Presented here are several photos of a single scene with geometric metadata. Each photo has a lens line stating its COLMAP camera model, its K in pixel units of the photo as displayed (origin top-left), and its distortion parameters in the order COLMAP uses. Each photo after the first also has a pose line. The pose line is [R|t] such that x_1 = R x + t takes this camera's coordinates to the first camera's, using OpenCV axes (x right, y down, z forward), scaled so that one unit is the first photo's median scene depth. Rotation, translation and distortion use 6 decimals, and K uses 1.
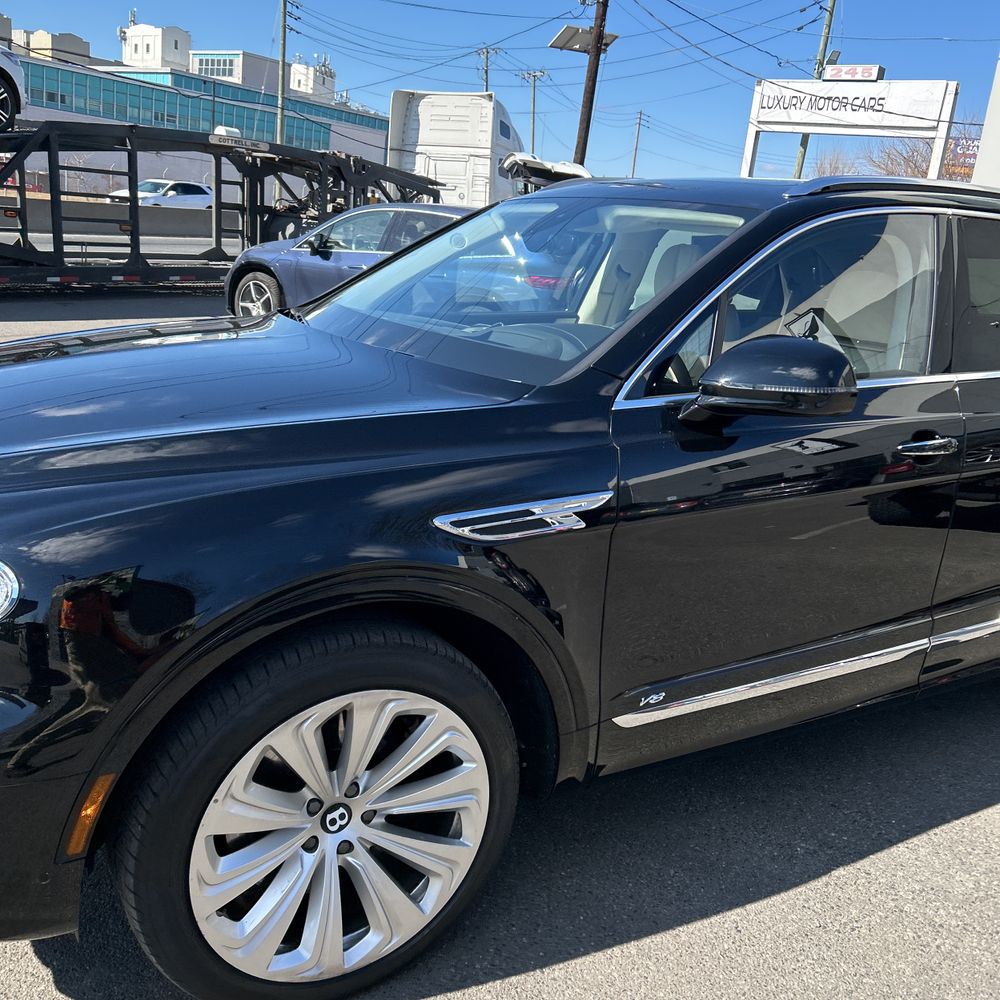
lens RADIAL K [[1021.3, 0, 537.2], [0, 1021.3, 492.9], [0, 0, 1]] dist [0.013743, 0.000000]
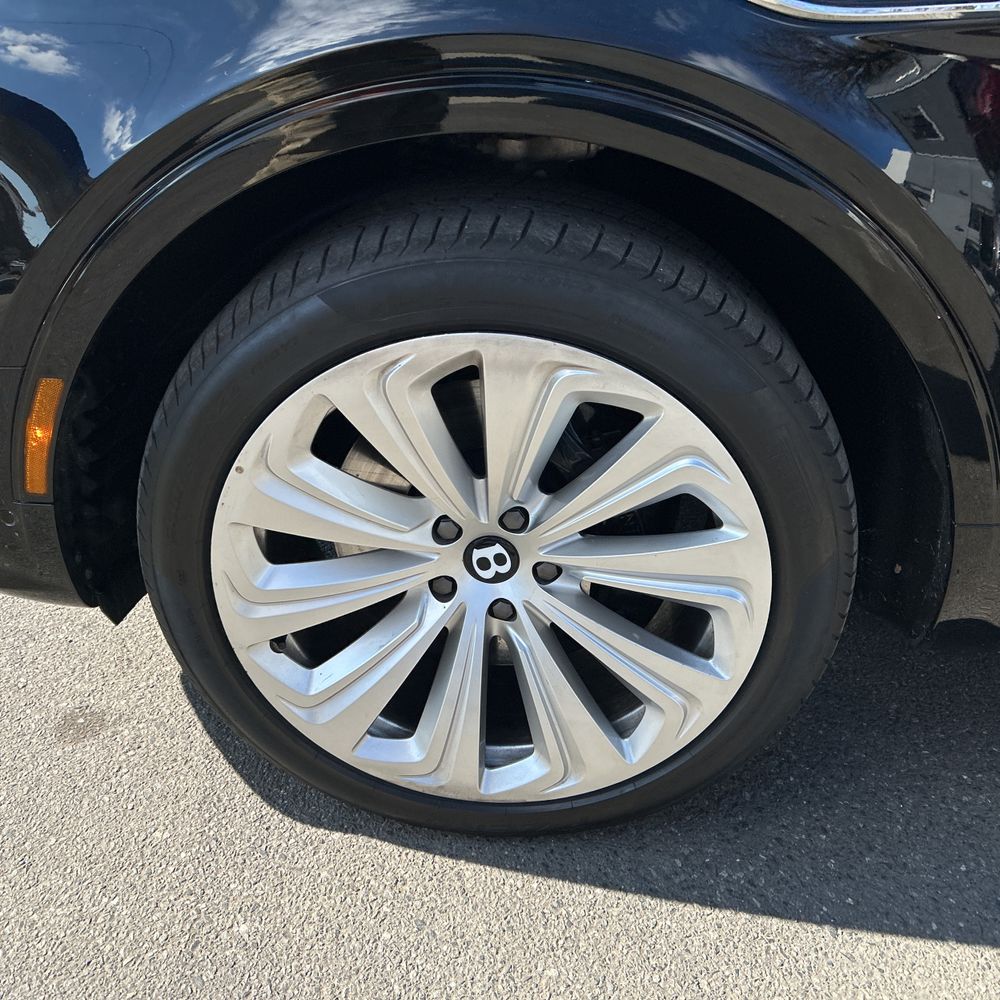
lens RADIAL K [[1021.3, 0, 505.2], [0, 1021.3, 491.9], [0, 0, 1]] dist [0.013743, 0.000000]
pose [[0.804017, 0.224607, -0.550552, 0.117536], [-0.093822, 0.962234, 0.255543, 0.127868], [0.587157, -0.153807, 0.794726, 0.533222]]
